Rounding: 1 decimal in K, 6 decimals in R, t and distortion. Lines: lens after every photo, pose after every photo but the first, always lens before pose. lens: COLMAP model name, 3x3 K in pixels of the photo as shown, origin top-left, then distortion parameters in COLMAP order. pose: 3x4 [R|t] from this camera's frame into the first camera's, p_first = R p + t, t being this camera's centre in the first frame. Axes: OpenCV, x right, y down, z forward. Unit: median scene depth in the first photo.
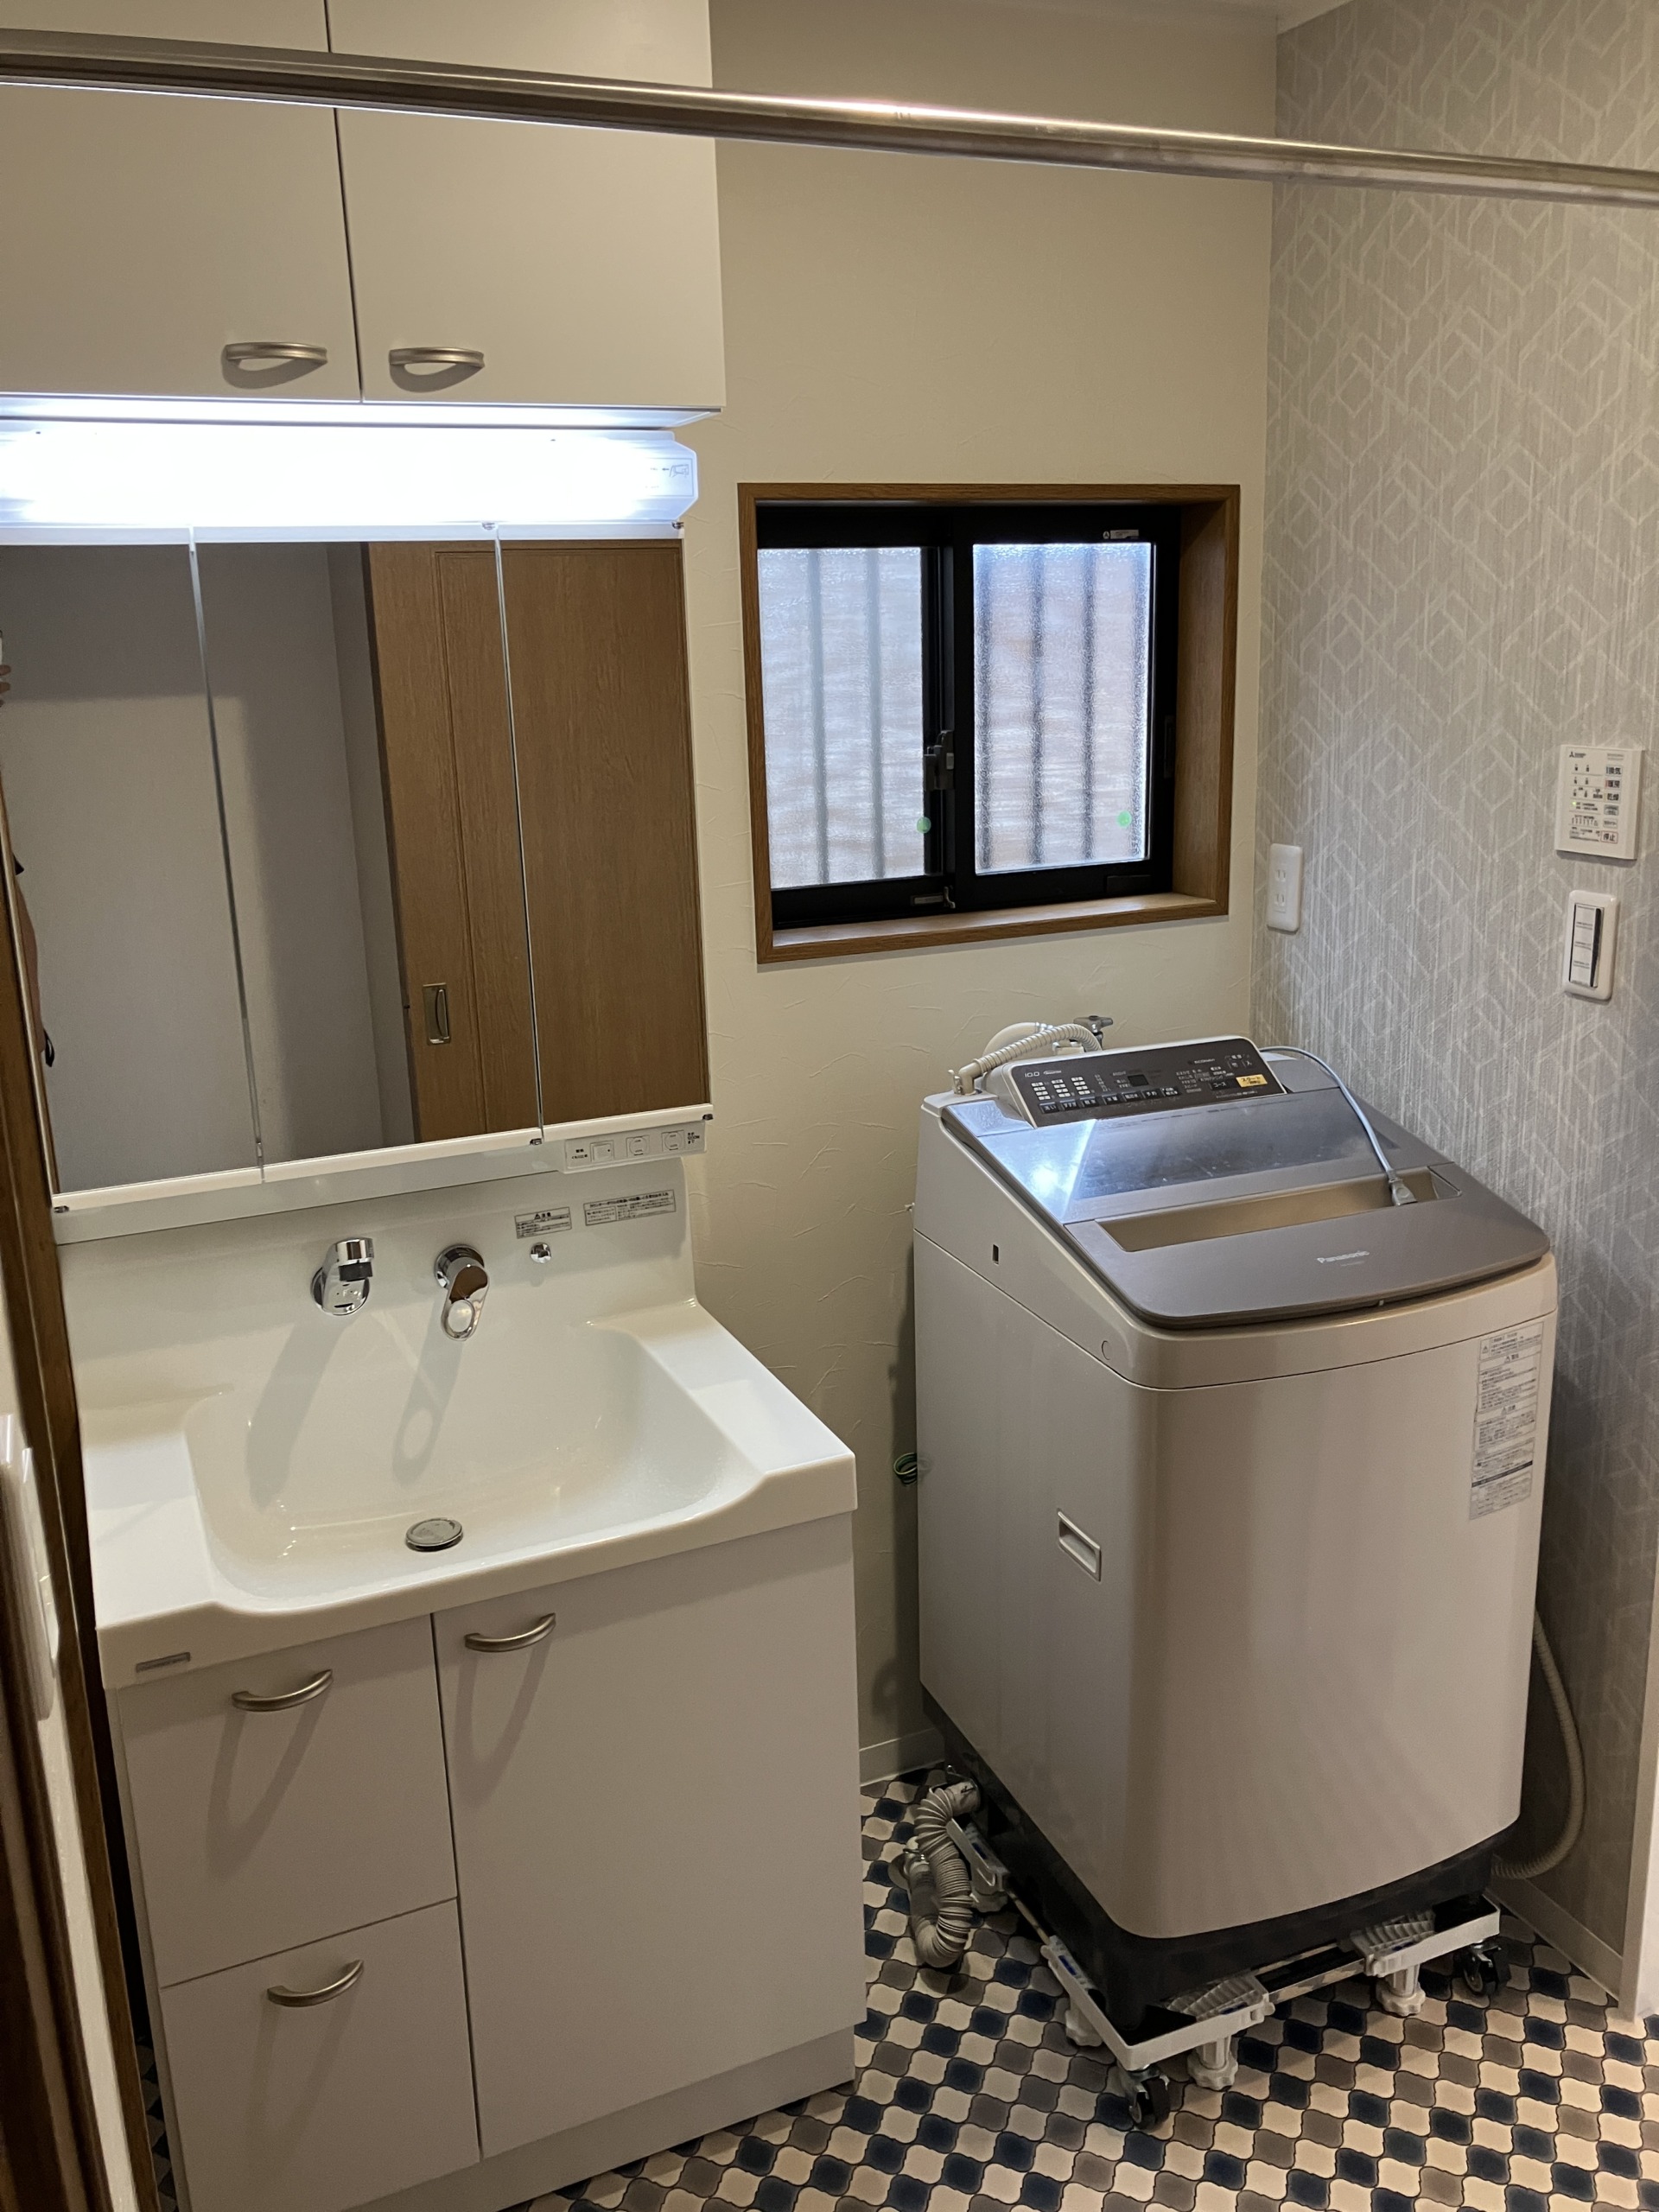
lens RADIAL K [[1821.7, 0, 831.3], [0, 1821.7, 1100.4], [0, 0, 1]] dist [-0.004056, 0.016400]
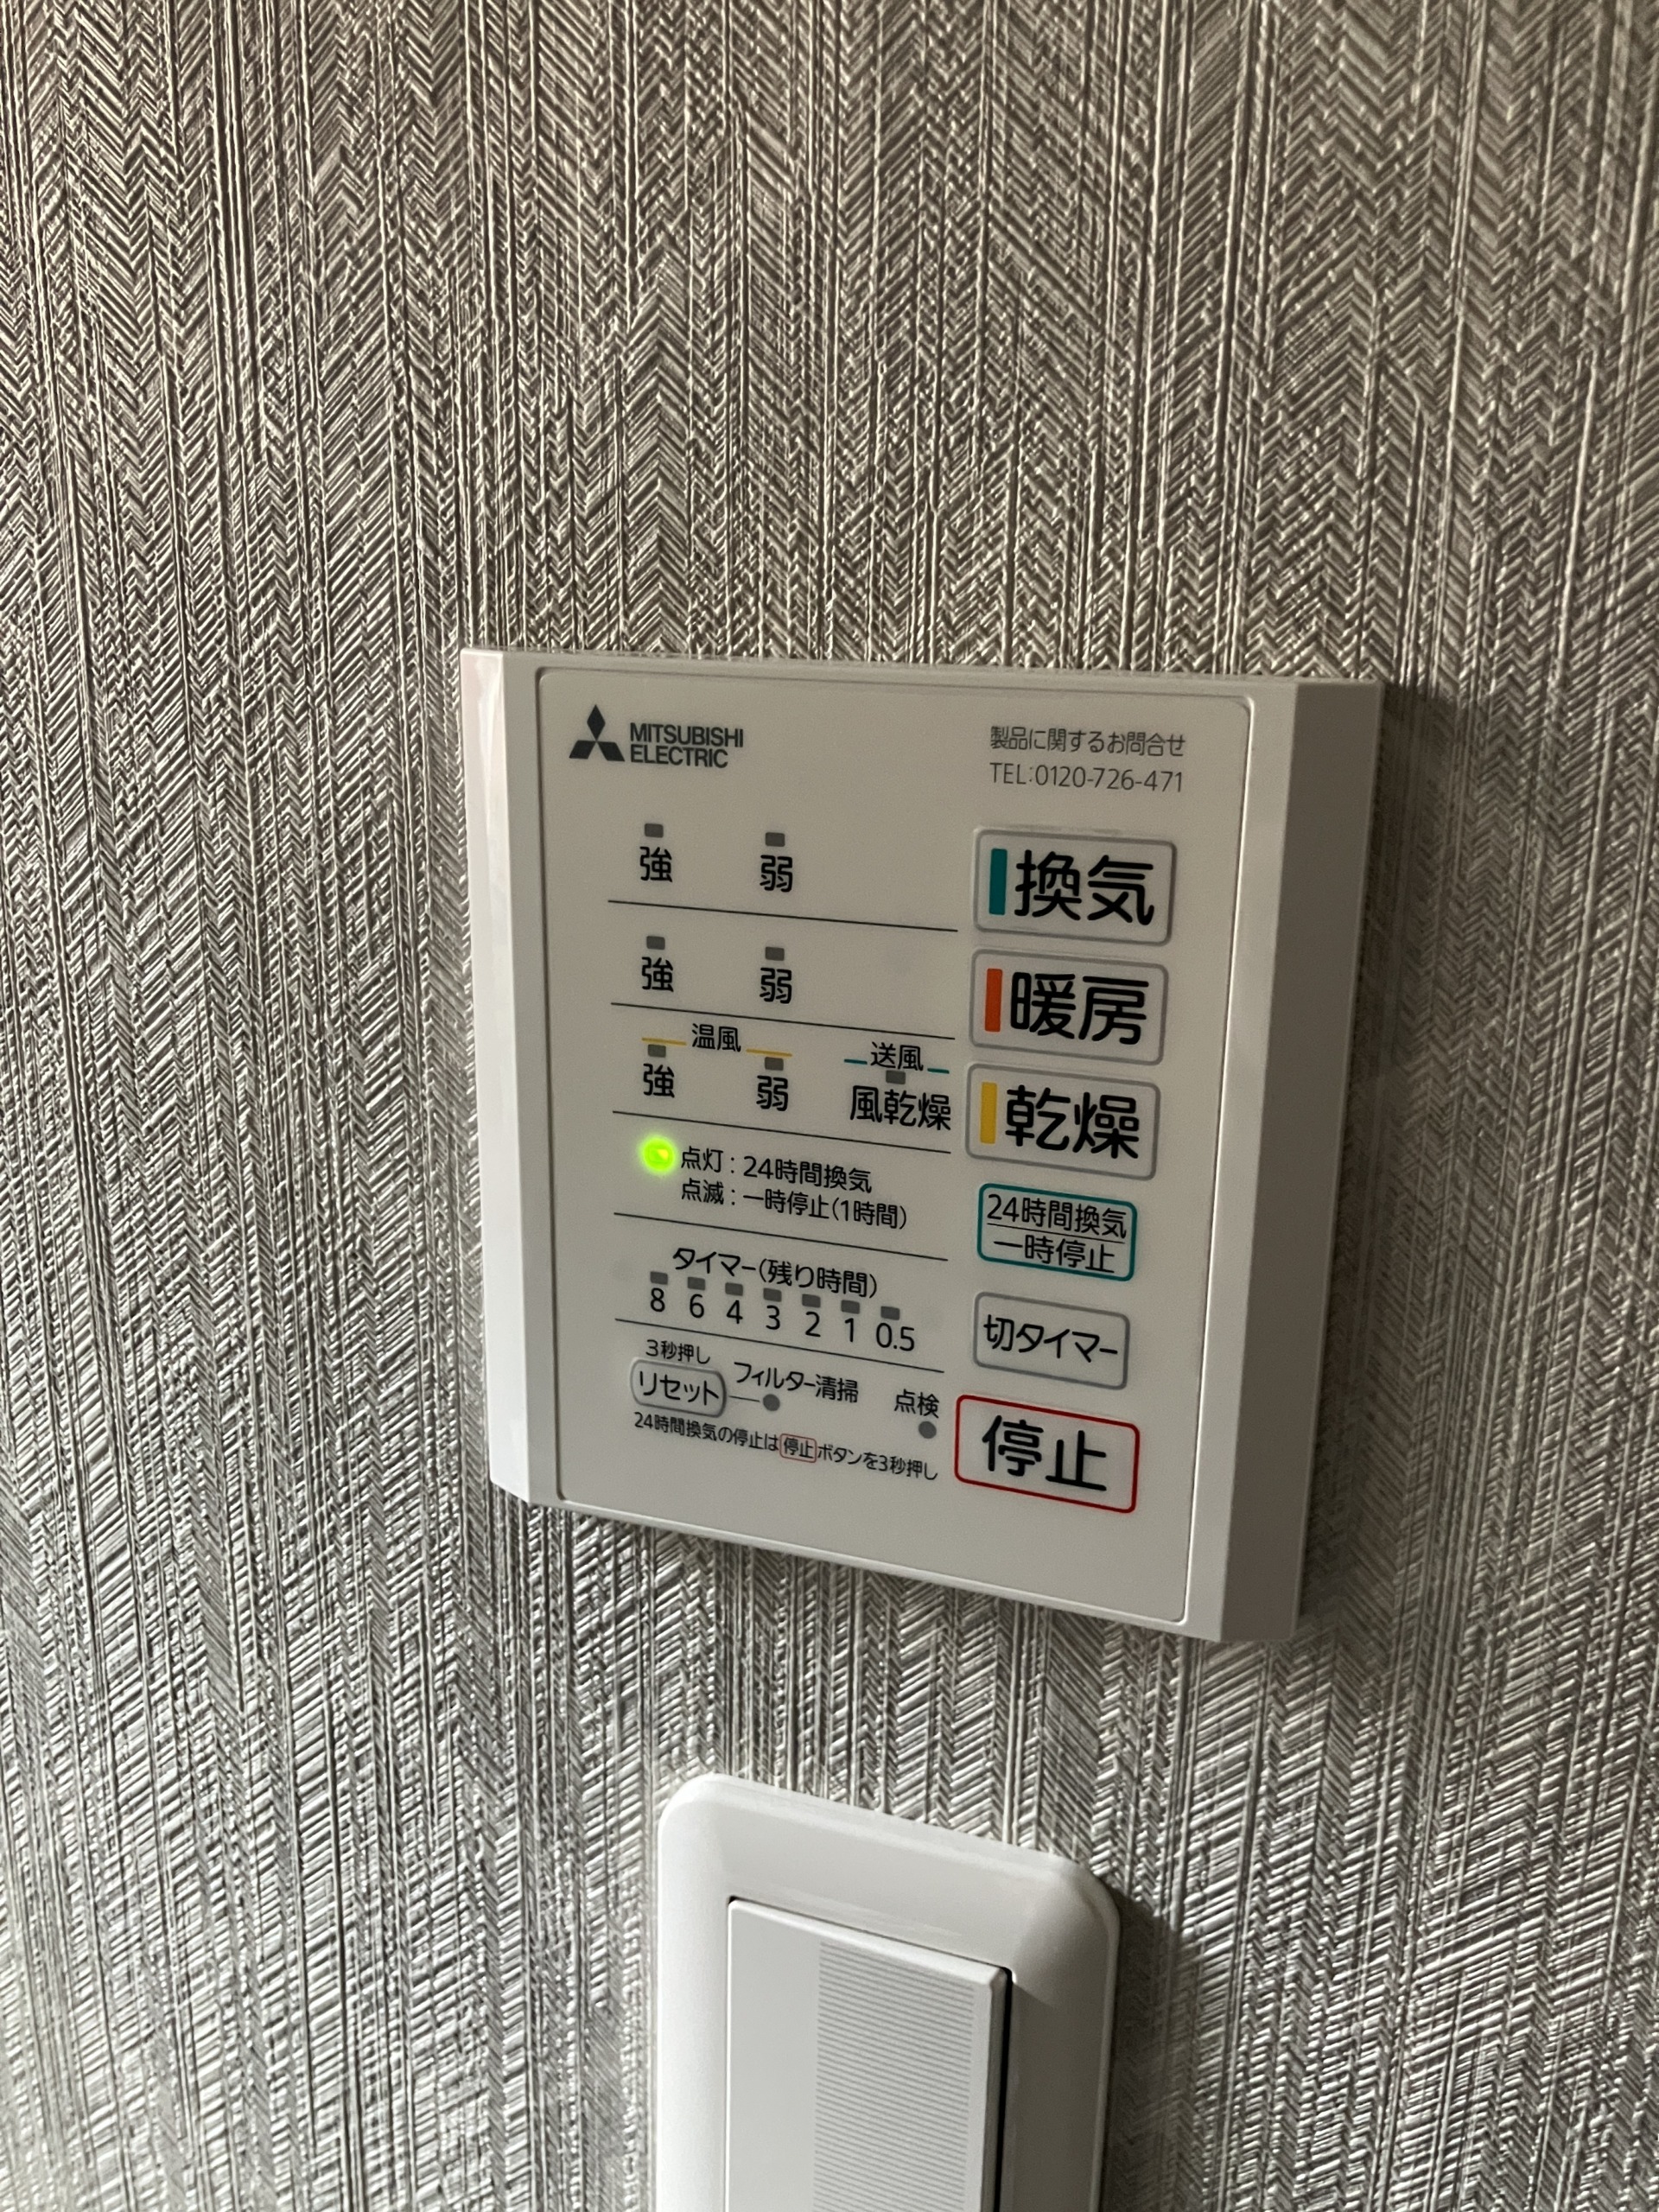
lens RADIAL K [[1821.7, 0, 829.0], [0, 1821.7, 1107.3], [0, 0, 1]] dist [-0.004056, 0.016400]
pose [[0.690784, -0.139839, 0.709410, 0.338612], [0.142066, 0.988245, 0.056467, -0.174492], [-0.708967, 0.061776, 0.702530, 0.926461]]
